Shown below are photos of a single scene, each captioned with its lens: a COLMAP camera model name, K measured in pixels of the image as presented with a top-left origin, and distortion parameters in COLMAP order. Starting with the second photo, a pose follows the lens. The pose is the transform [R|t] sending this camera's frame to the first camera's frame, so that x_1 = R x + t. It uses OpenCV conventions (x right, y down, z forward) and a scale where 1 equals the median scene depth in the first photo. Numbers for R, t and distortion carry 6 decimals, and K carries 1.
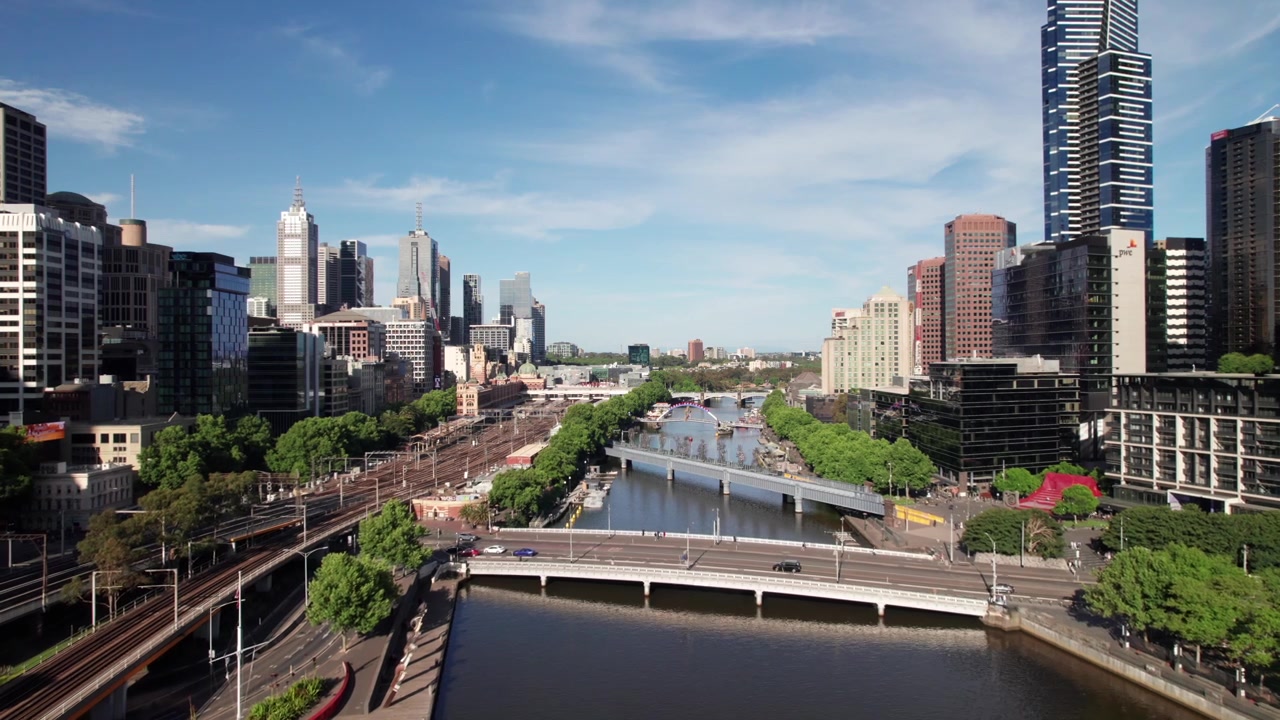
lens RADIAL K [[827.3, 0, 639.7], [0, 827.3, 354.9], [0, 0, 1]] dist [-0.070984, 0.060867]
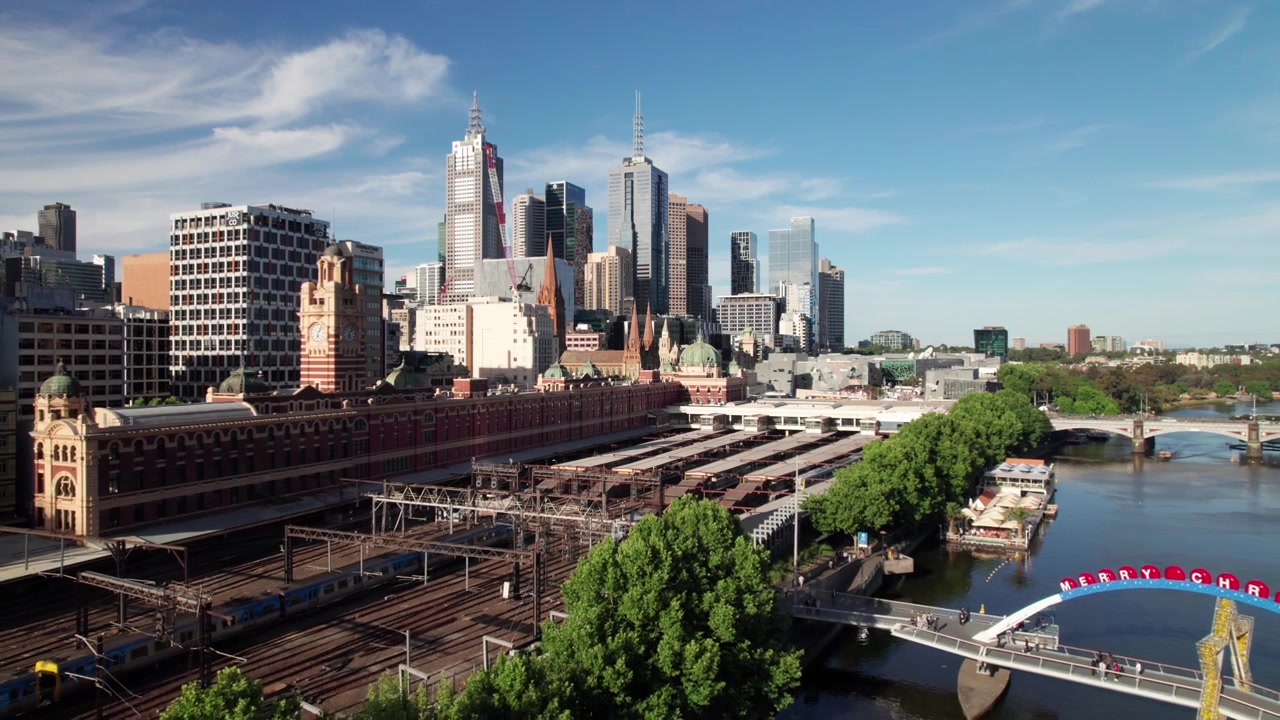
lens RADIAL K [[827.3, 0, 639.7], [0, 827.3, 354.9], [0, 0, 1]] dist [-0.070984, 0.060867]
pose [[0.914133, 0.005704, -0.405375, 0.011525], [-0.003942, 0.999979, 0.005183, 0.010049], [0.405396, -0.003140, 0.914136, 0.397350]]
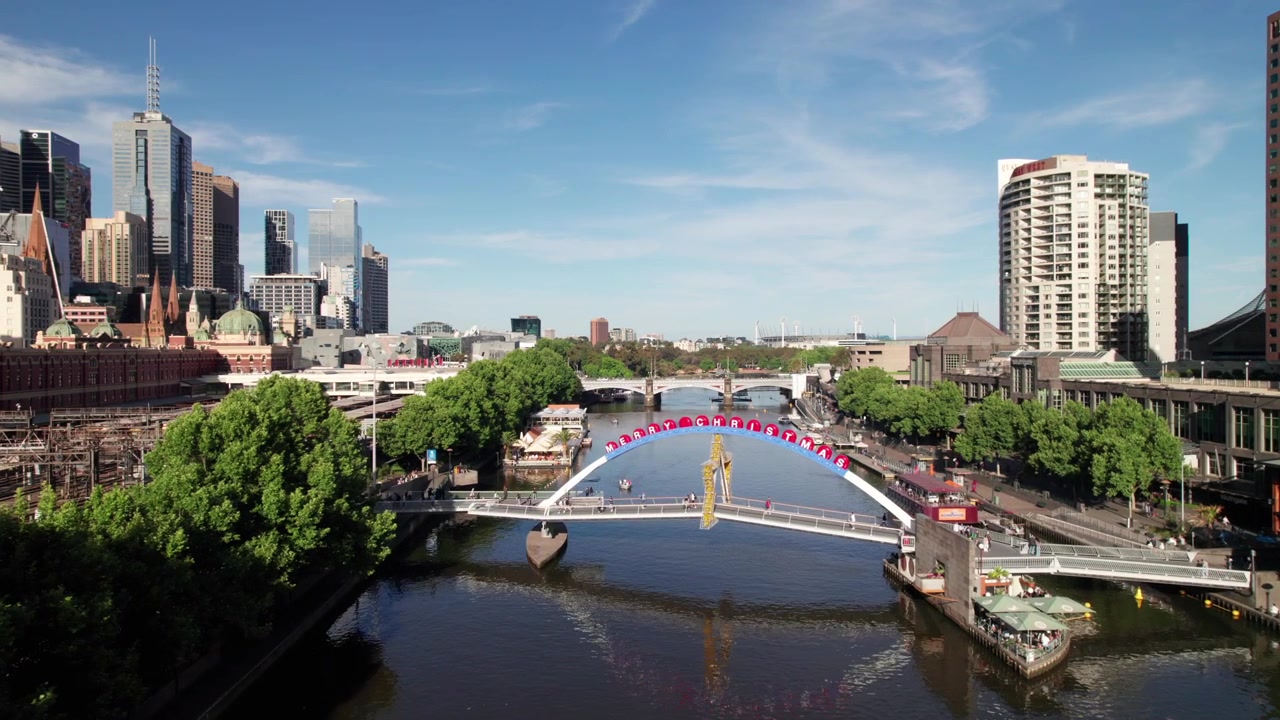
lens RADIAL K [[827.3, 0, 639.7], [0, 827.3, 354.9], [0, 0, 1]] dist [-0.070984, 0.060867]
pose [[0.991955, 0.000220, 0.126589, 0.008848], [-0.001347, 0.999960, 0.008814, 0.020138], [-0.126582, -0.008914, 0.991916, 0.389597]]
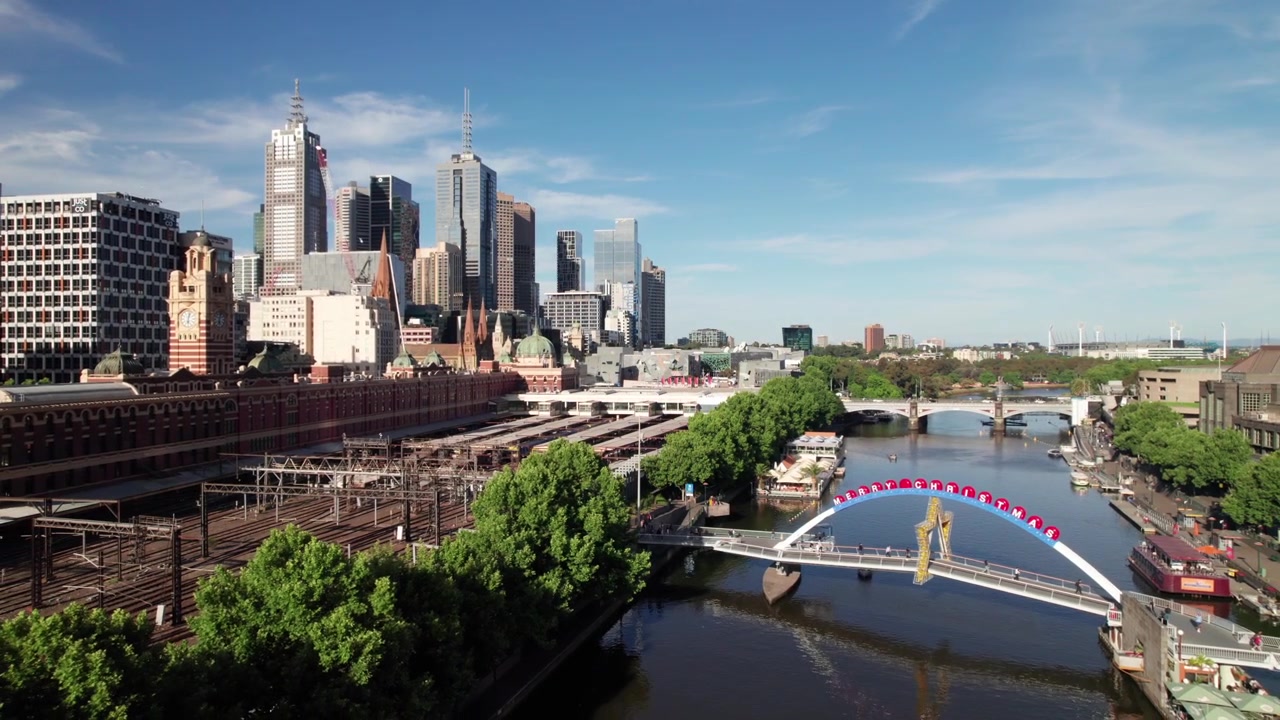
lens RADIAL K [[827.3, 0, 639.7], [0, 827.3, 354.9], [0, 0, 1]] dist [-0.070984, 0.060867]
pose [[0.979473, 0.005373, -0.201502, 0.013541], [-0.004177, 0.999971, 0.006360, 0.012519], [0.201531, -0.005388, 0.979467, 0.375472]]
